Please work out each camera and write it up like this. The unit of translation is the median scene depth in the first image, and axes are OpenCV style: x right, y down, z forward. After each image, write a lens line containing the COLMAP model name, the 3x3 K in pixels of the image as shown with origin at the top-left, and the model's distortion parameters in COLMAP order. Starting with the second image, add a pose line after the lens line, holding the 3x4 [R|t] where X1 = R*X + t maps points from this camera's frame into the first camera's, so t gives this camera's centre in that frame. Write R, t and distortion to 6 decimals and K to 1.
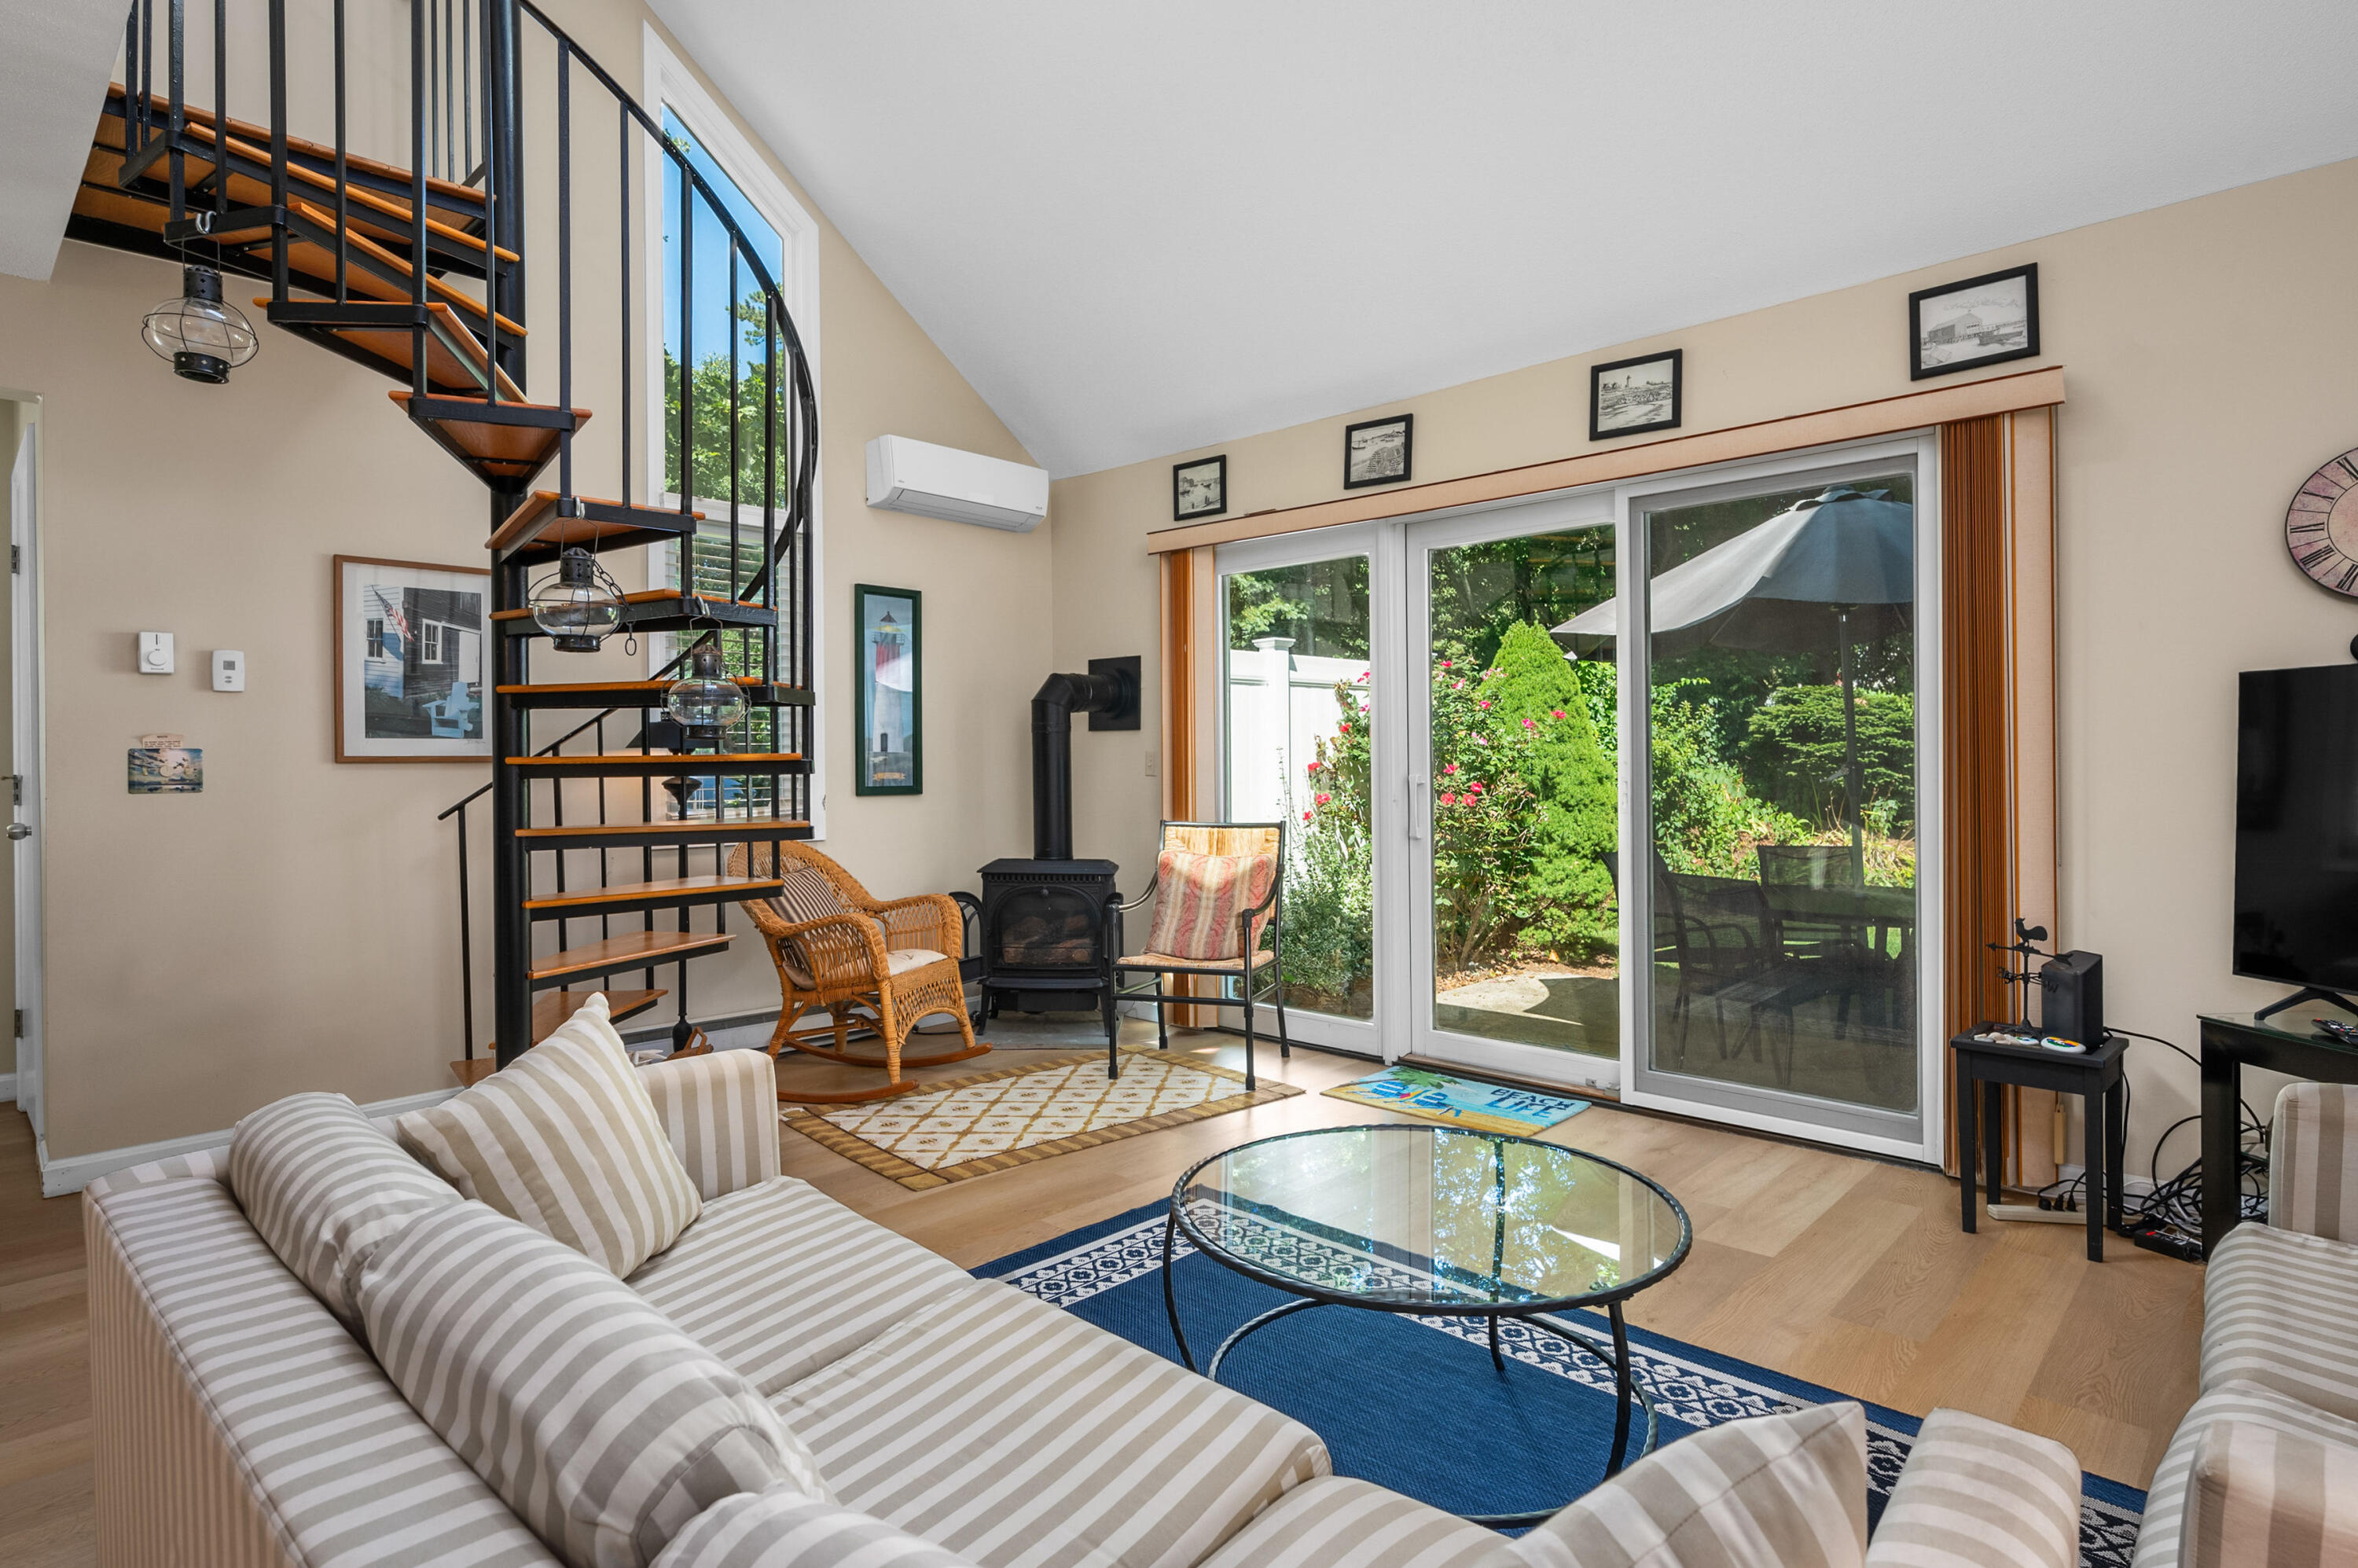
lens RADIAL K [[1214.5, 0, 1181.5], [0, 1214.5, 756.2], [0, 0, 1]] dist [-0.003523, 0.000091]
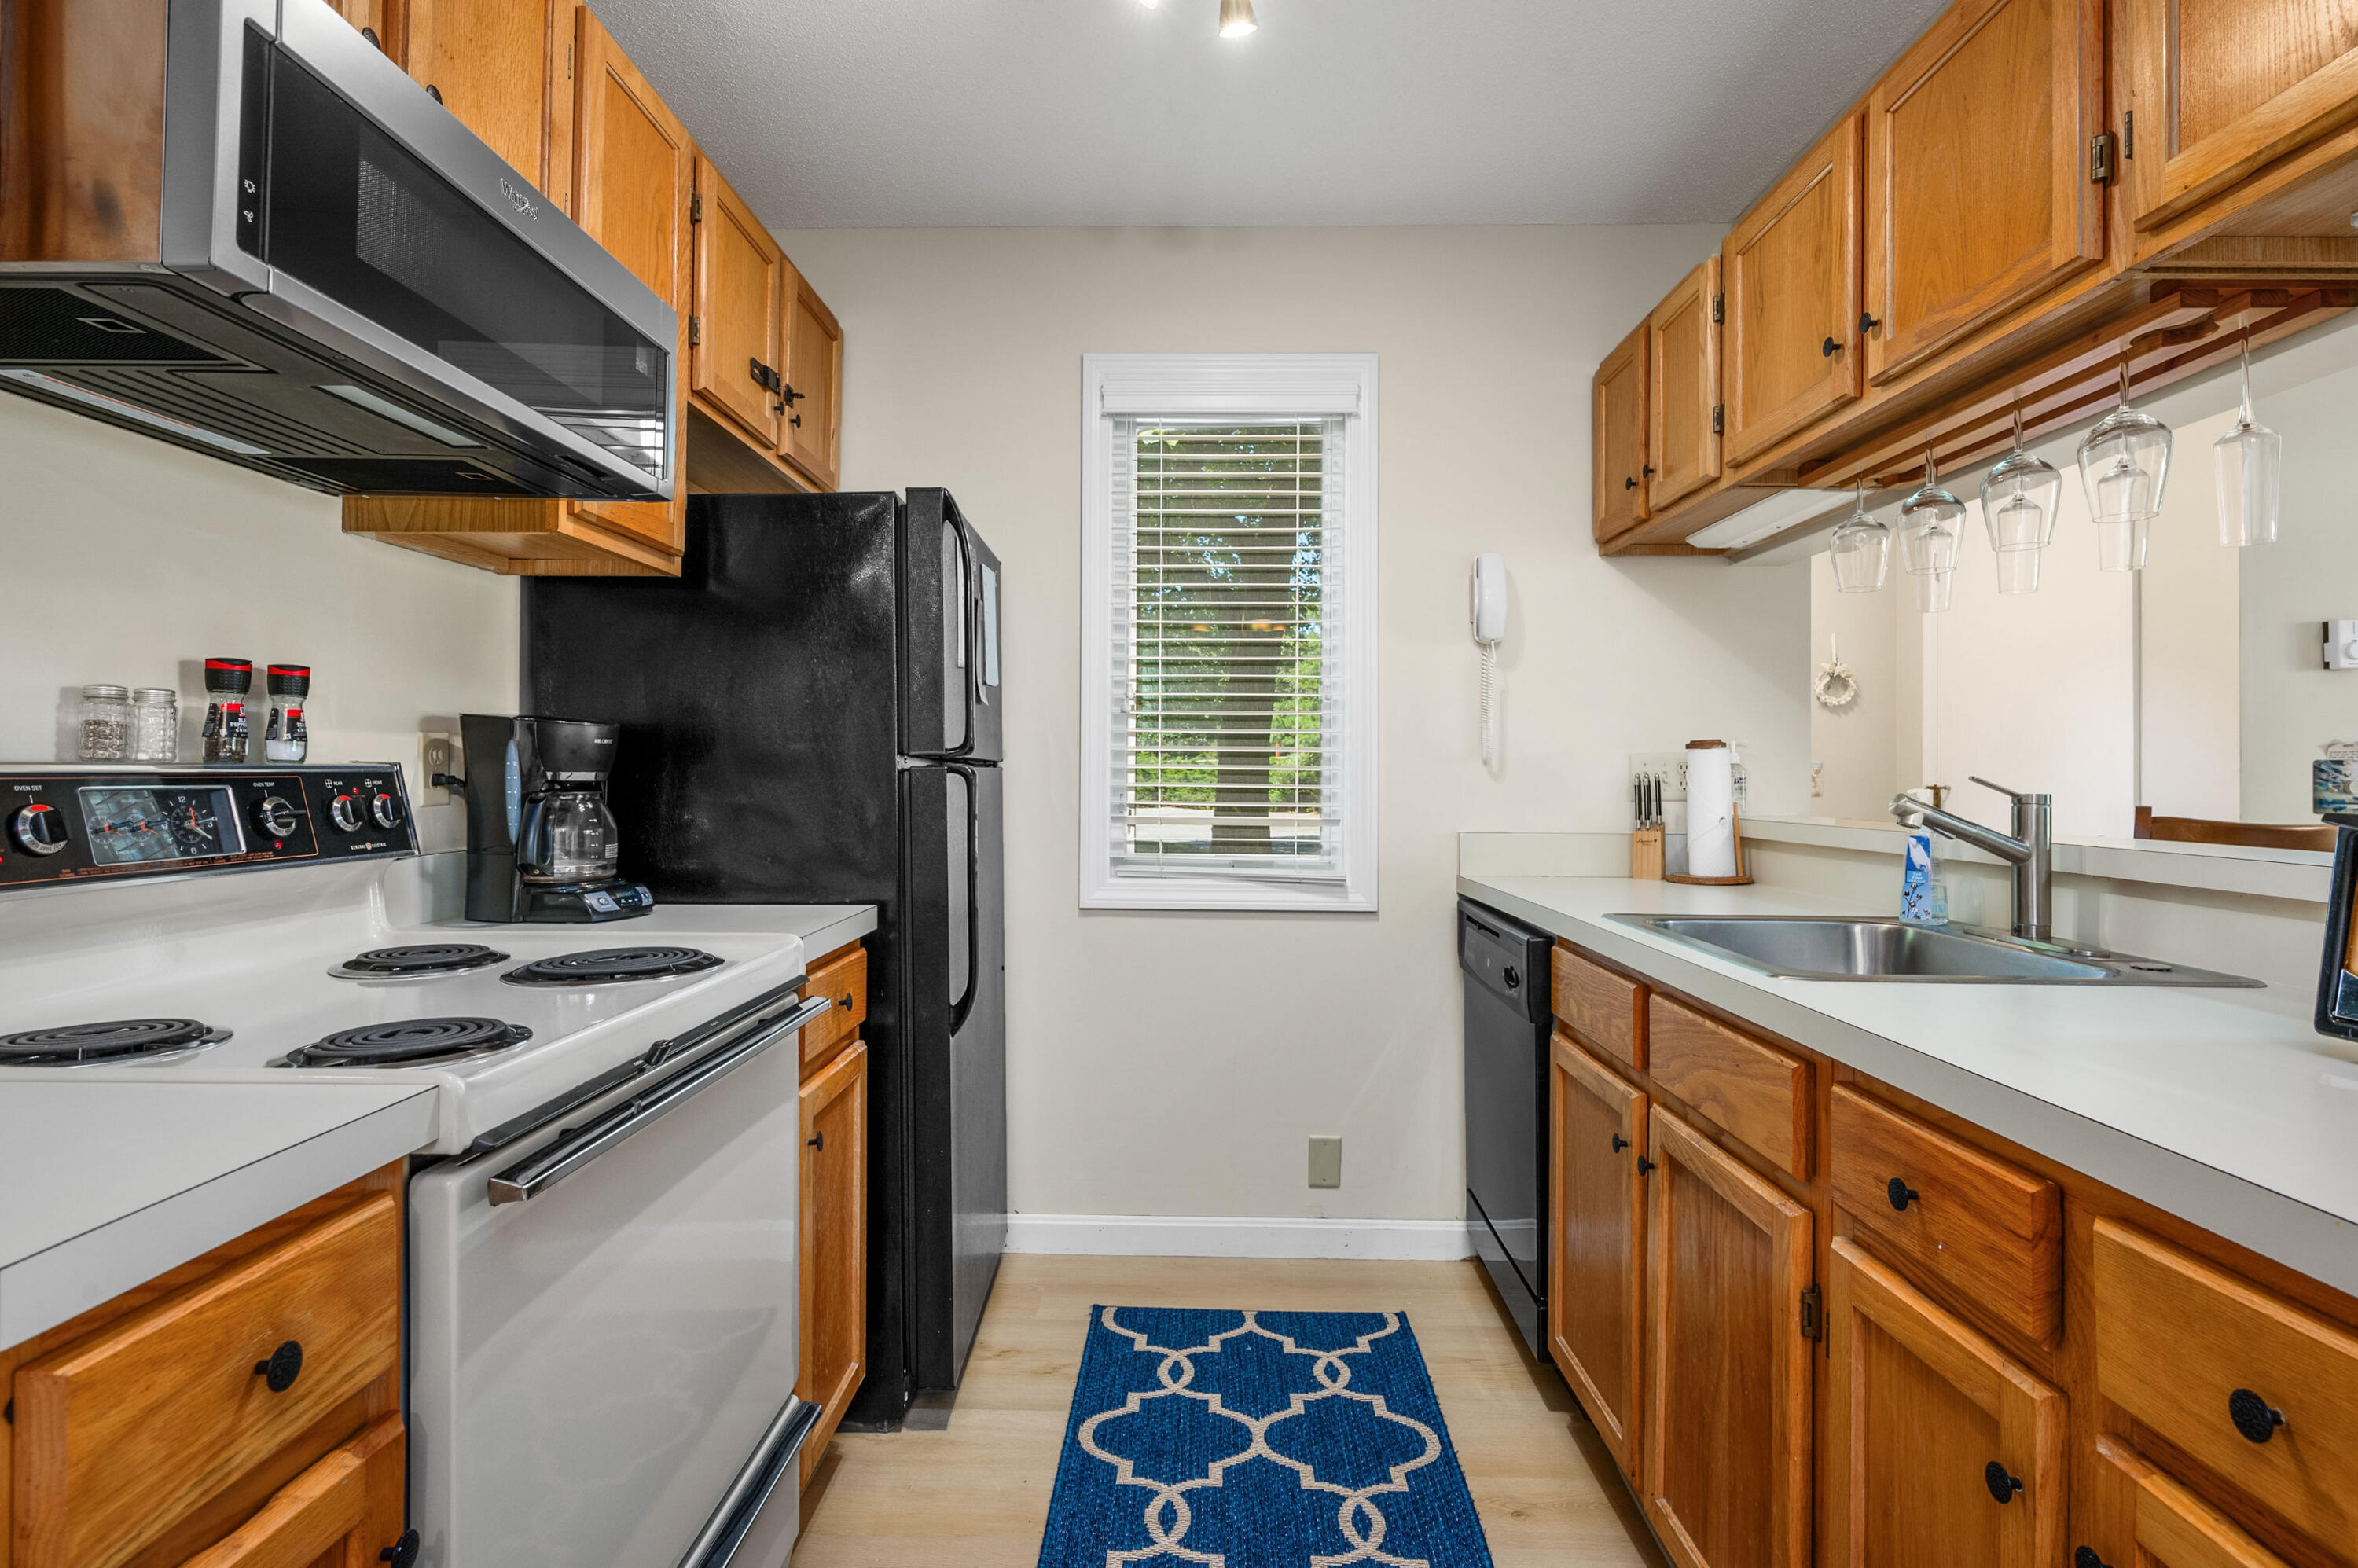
lens RADIAL K [[1190.6, 0, 1176.7], [0, 1190.6, 760.9], [0, 0, 1]] dist [0.000177, -0.000687]
pose [[0.677540, 0.008101, -0.735441, -0.680798], [-0.010379, 0.999945, 0.001453, 0.000779], [0.735413, 0.006649, 0.677587, -0.119499]]
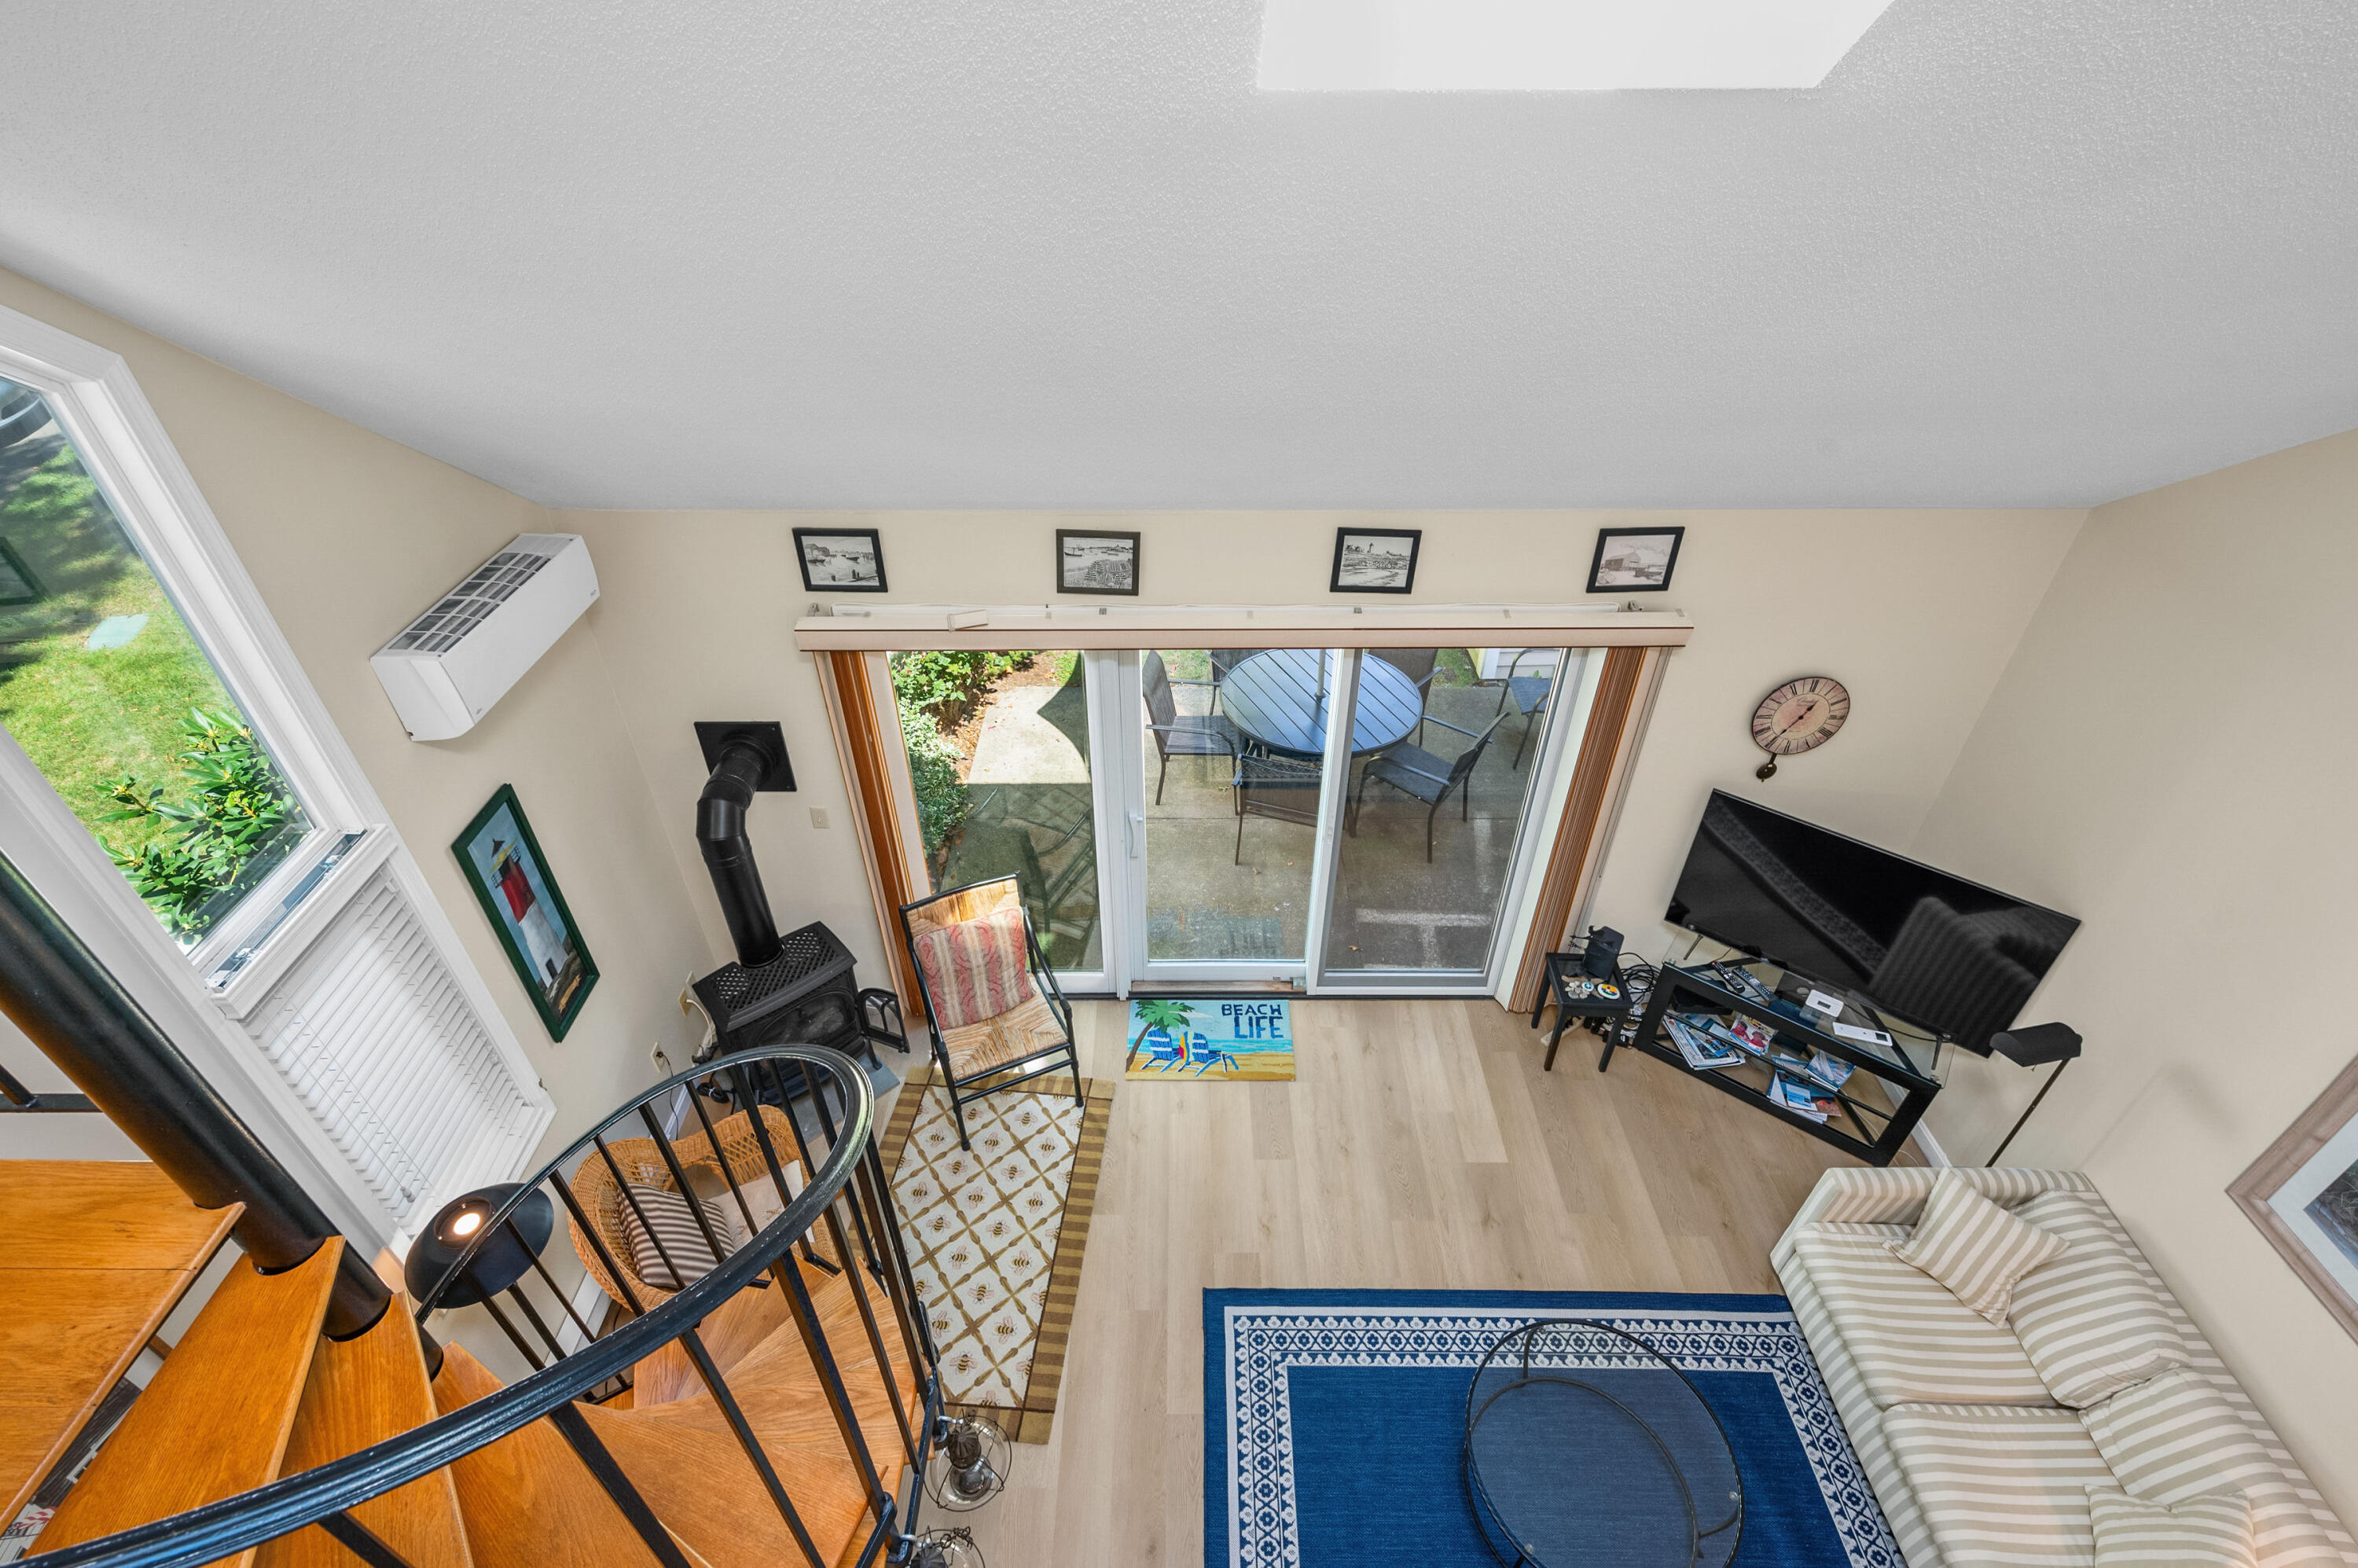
lens RADIAL K [[1079.4, 0, 1175.6], [0, 1079.4, 780.8], [0, 0, 1]] dist [-0.002448, -0.000840]
pose [[0.725416, -0.407908, 0.554421, -0.377996], [-0.006647, 0.801292, 0.598236, -0.708706], [-0.688279, -0.437655, 0.578559, 0.457905]]
